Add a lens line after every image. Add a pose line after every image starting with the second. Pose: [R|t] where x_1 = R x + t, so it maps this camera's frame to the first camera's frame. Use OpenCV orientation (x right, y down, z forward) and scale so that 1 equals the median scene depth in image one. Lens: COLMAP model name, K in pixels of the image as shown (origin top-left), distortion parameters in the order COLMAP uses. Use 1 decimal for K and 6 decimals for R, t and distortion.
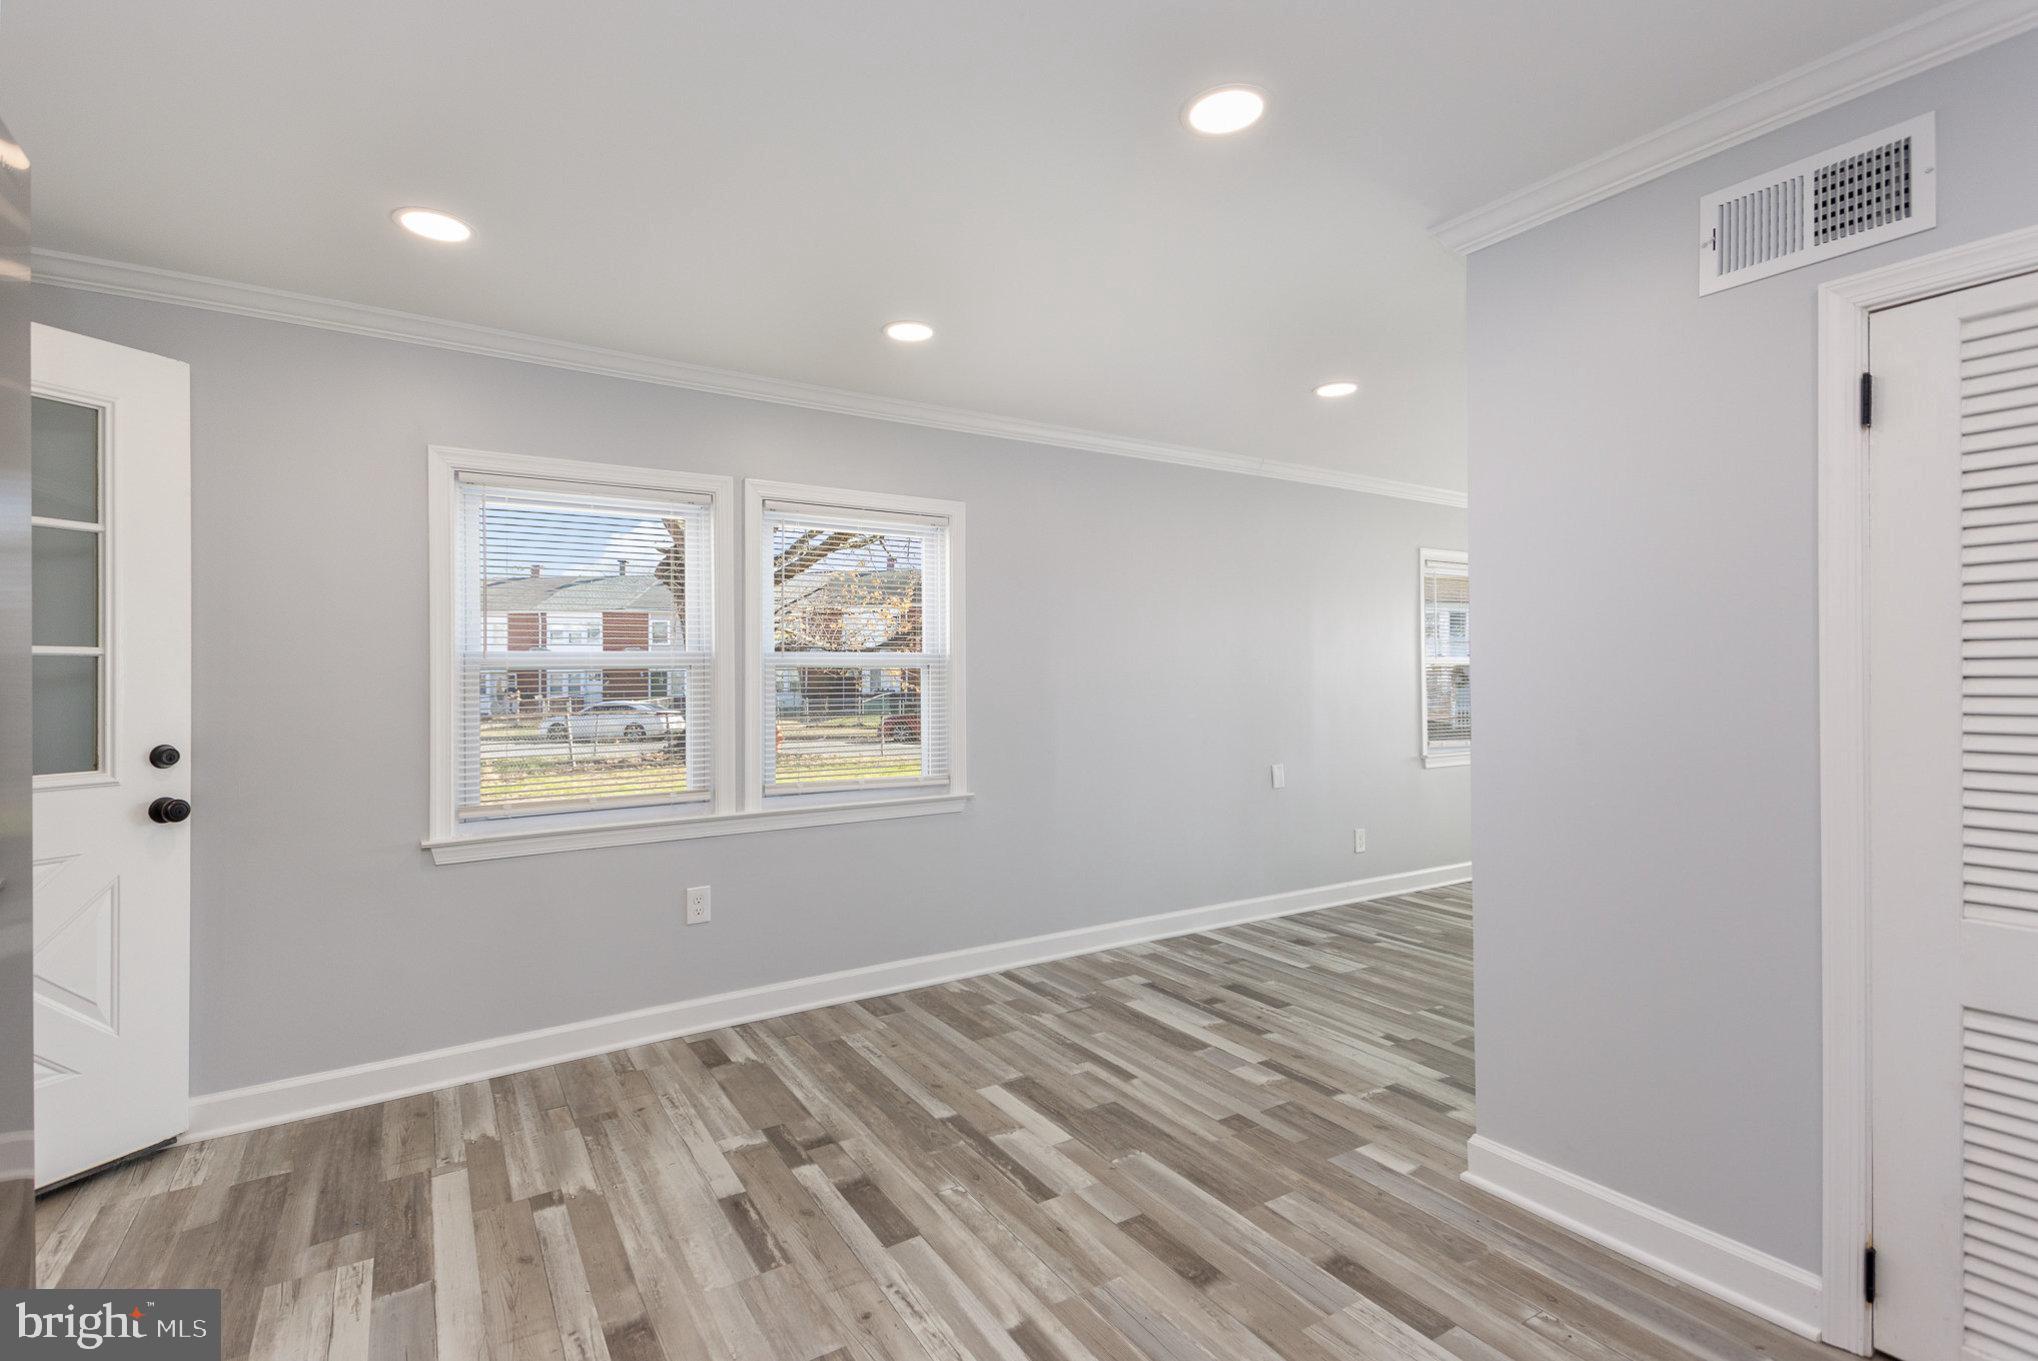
lens RADIAL K [[946.1, 0, 1014.4], [0, 946.1, 686.1], [0, 0, 1]] dist [0.021302, 0.026220]
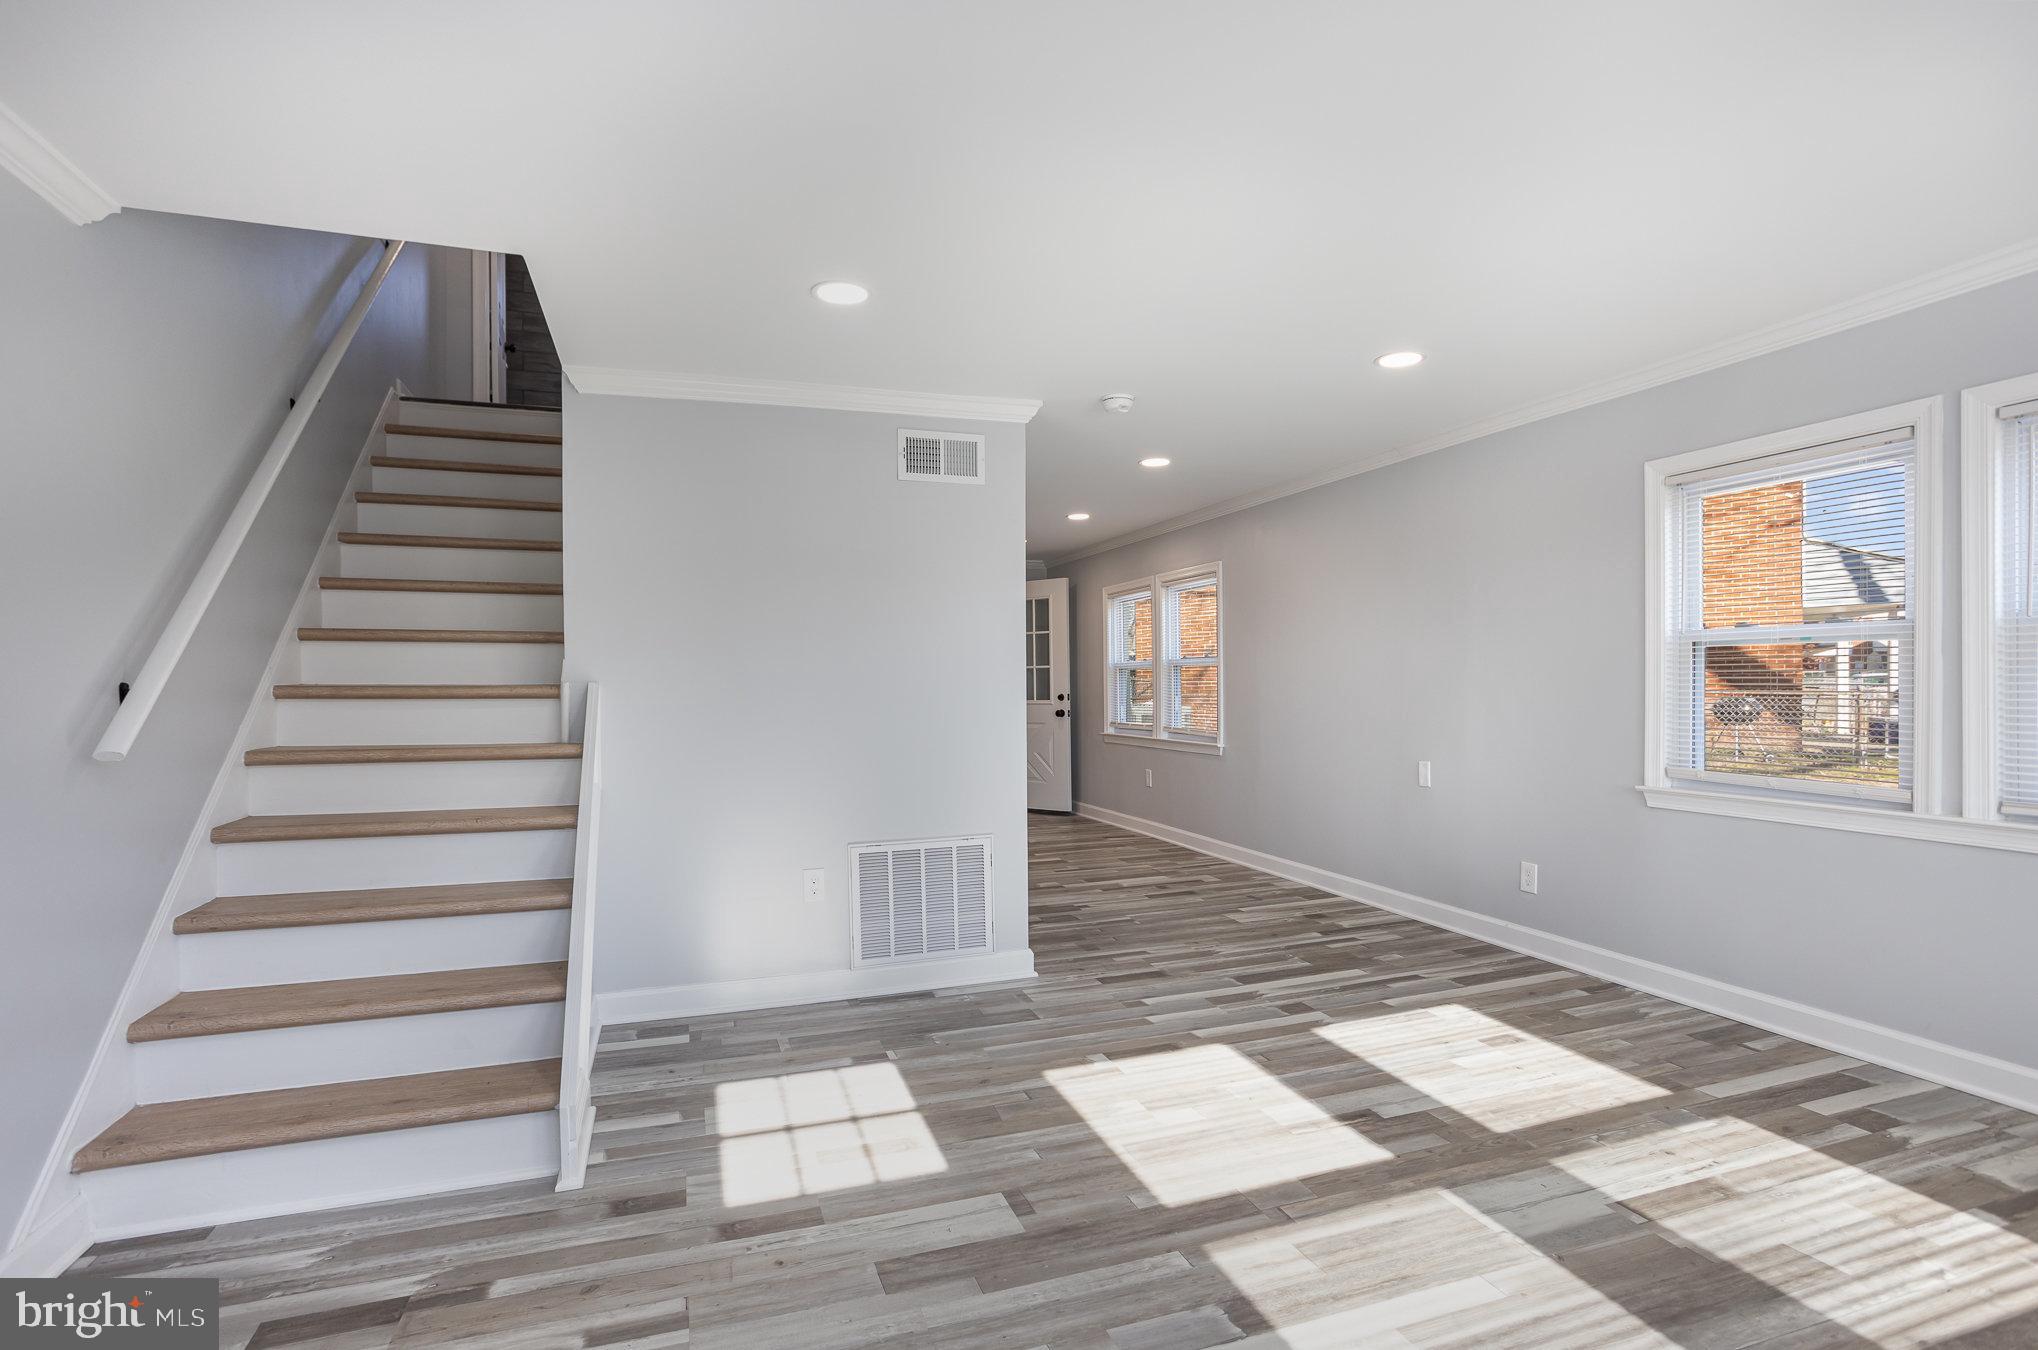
lens RADIAL K [[1002.5, 0, 1021.9], [0, 1002.5, 687.1], [0, 0, 1]] dist [-0.054519, 0.028757]
pose [[-0.228676, 0.024908, -0.973184, 1.548159], [0.023922, 0.999515, 0.019961, -0.021132], [0.973209, -0.018716, -0.229161, 0.986689]]
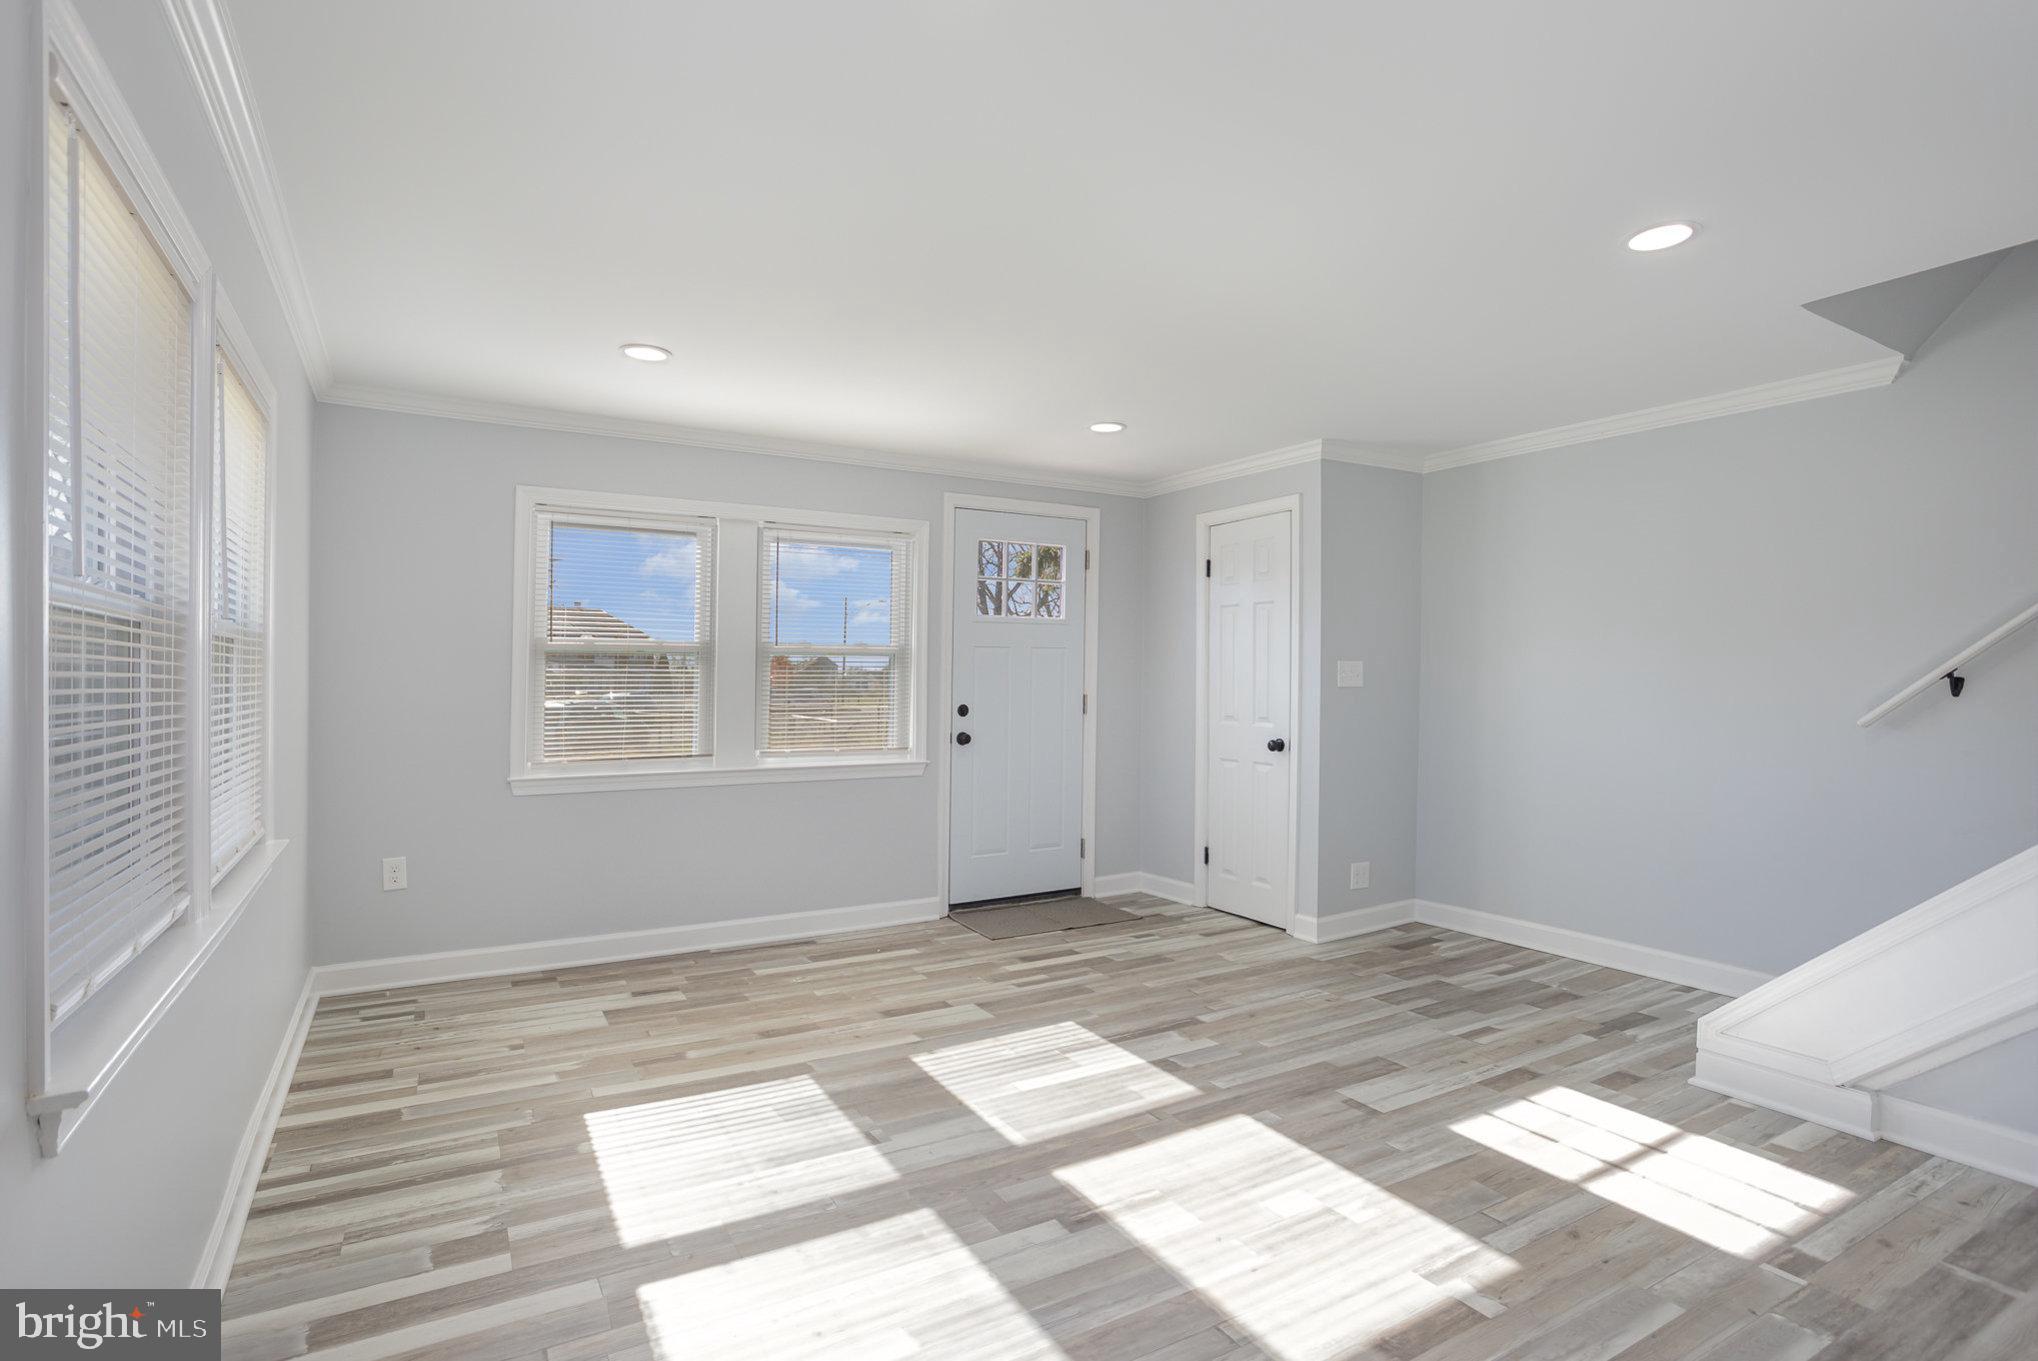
lens RADIAL K [[1012.0, 0, 1022.0], [0, 1012.0, 689.4], [0, 0, 1]] dist [-0.065585, 0.035606]
pose [[0.033808, 0.005344, 0.999414, 0.324765], [-0.007288, 0.999960, -0.005101, -0.005139], [-0.999402, -0.007111, 0.033846, 1.065185]]
